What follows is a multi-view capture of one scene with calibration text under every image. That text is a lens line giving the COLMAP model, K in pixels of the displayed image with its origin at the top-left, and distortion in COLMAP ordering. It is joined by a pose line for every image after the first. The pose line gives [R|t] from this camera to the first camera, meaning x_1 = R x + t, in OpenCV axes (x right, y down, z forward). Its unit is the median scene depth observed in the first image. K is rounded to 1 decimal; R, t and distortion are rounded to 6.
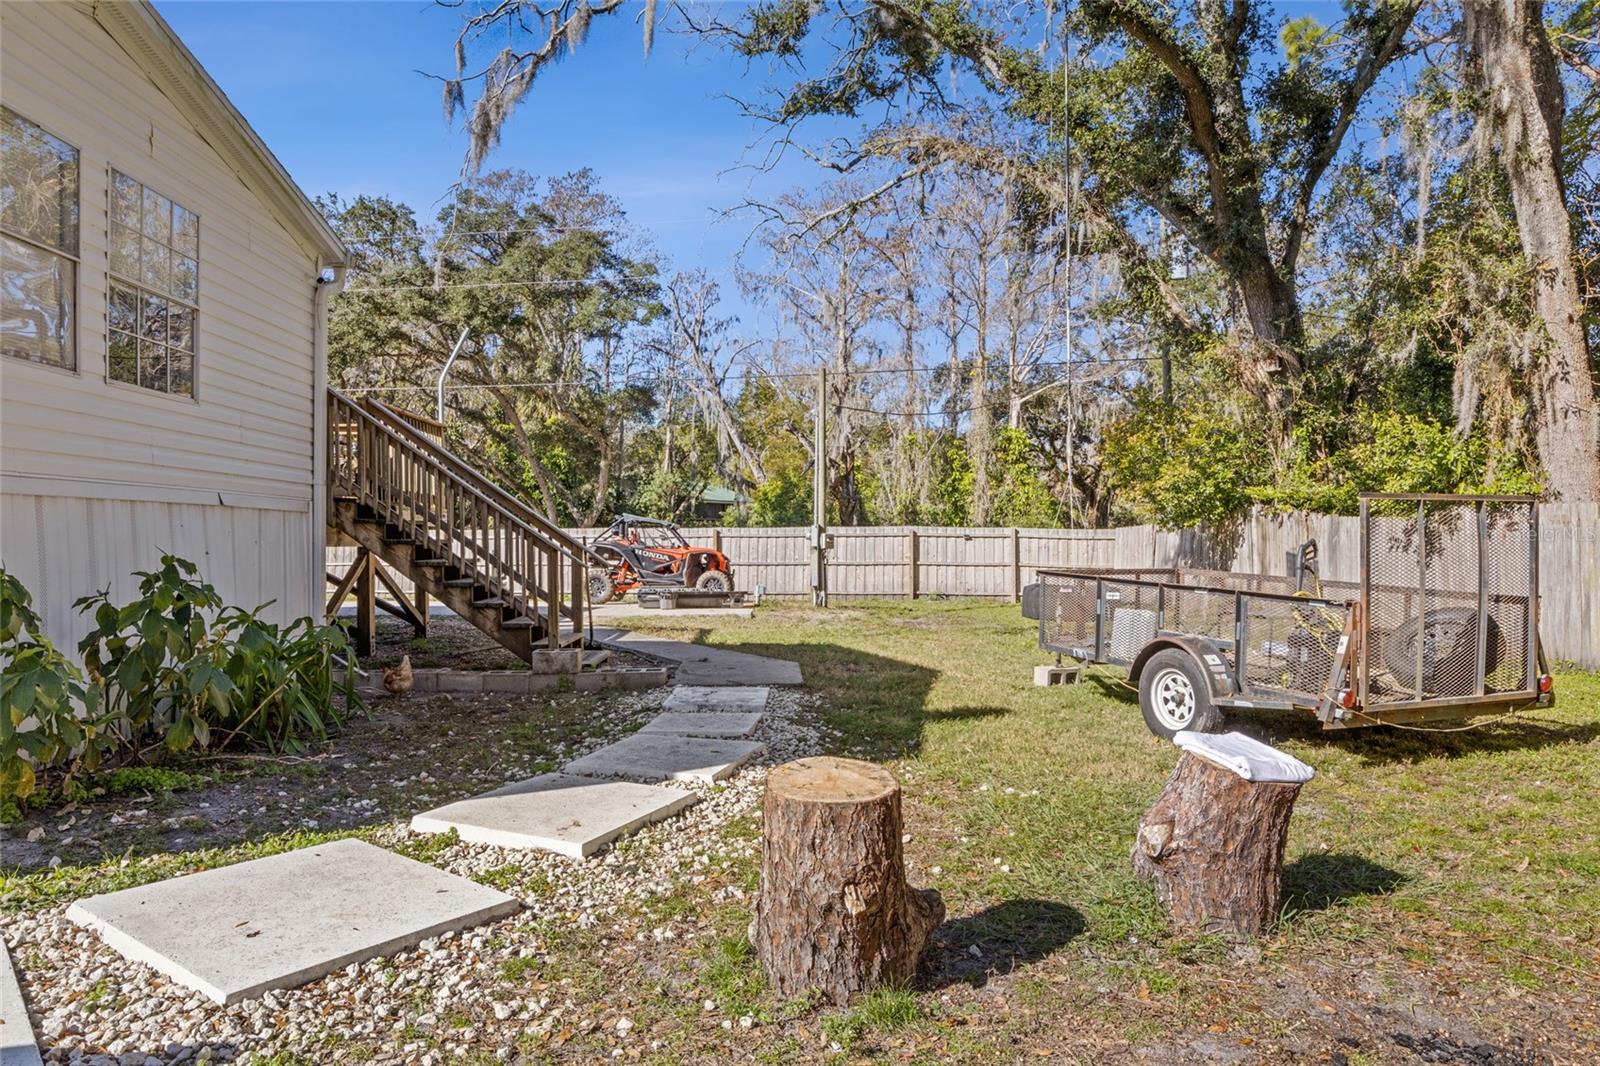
lens RADIAL K [[1060.5, 0, 785.0], [0, 1060.5, 524.7], [0, 0, 1]] dist [0.002804, 0.003833]
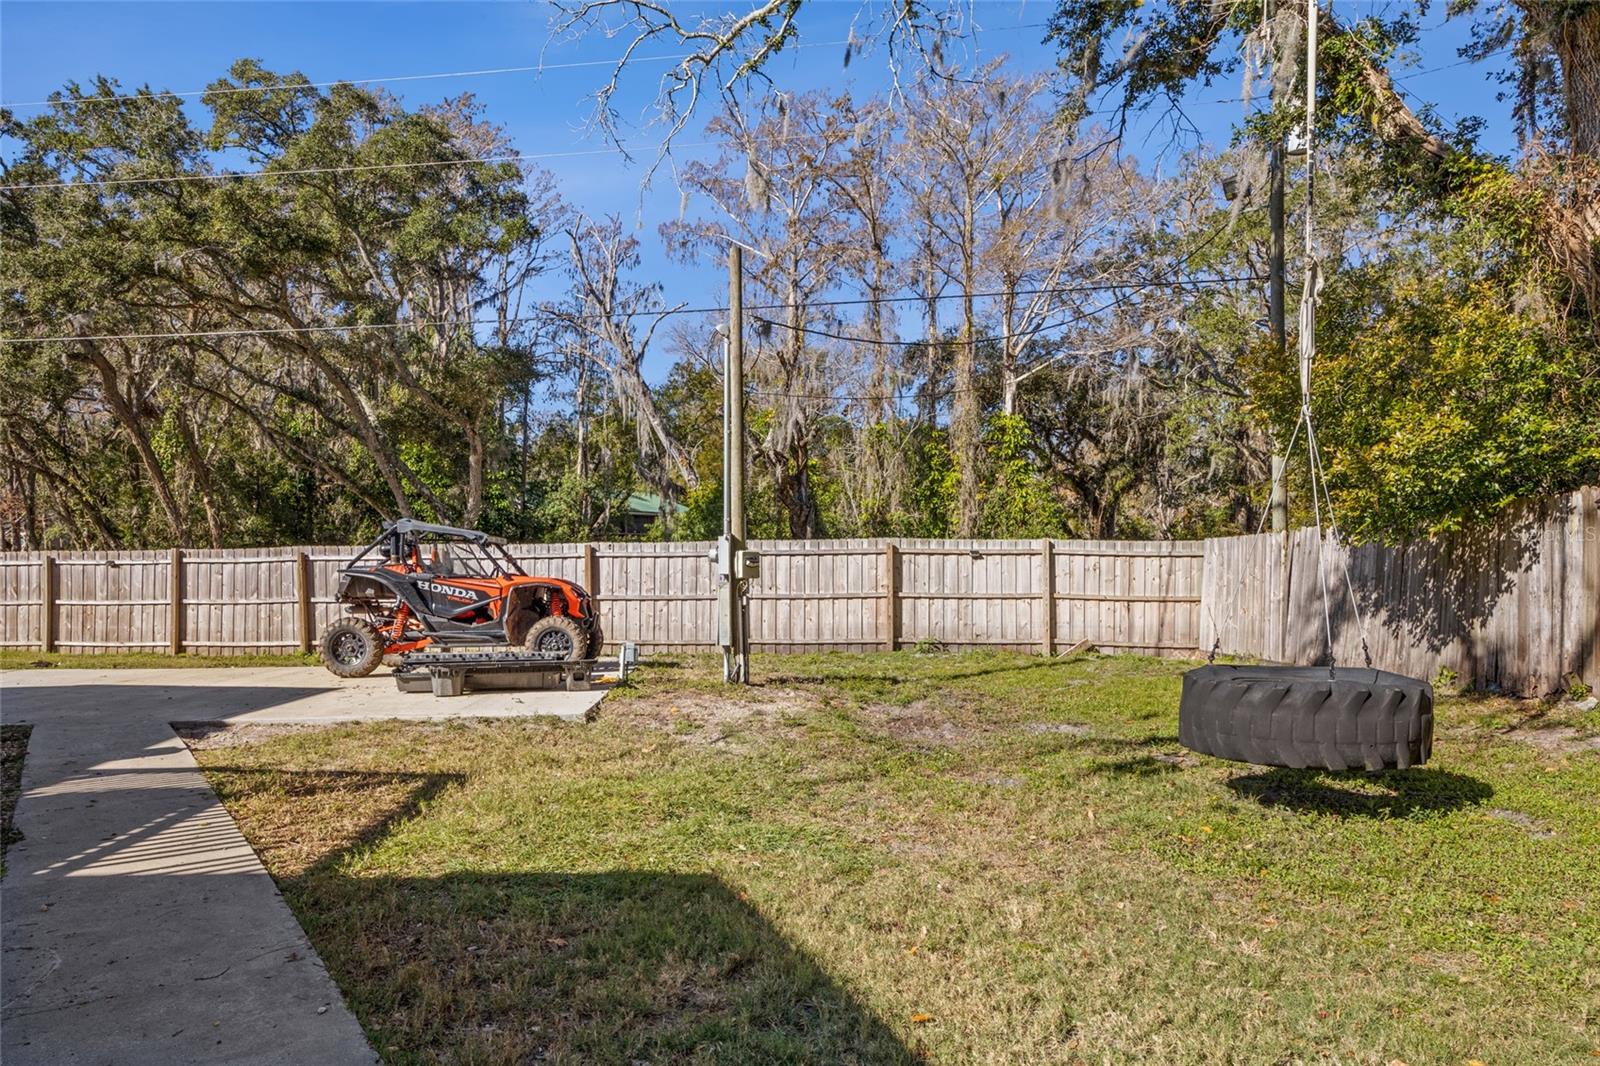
lens RADIAL K [[1060.5, 0, 807.6], [0, 1060.5, 542.8], [0, 0, 1]] dist [0.002804, 0.003833]
pose [[0.998280, -0.007118, 0.058191, 0.020621], [0.006988, 0.999973, 0.002442, 0.001574], [-0.058206, -0.002031, 0.998303, 0.234839]]
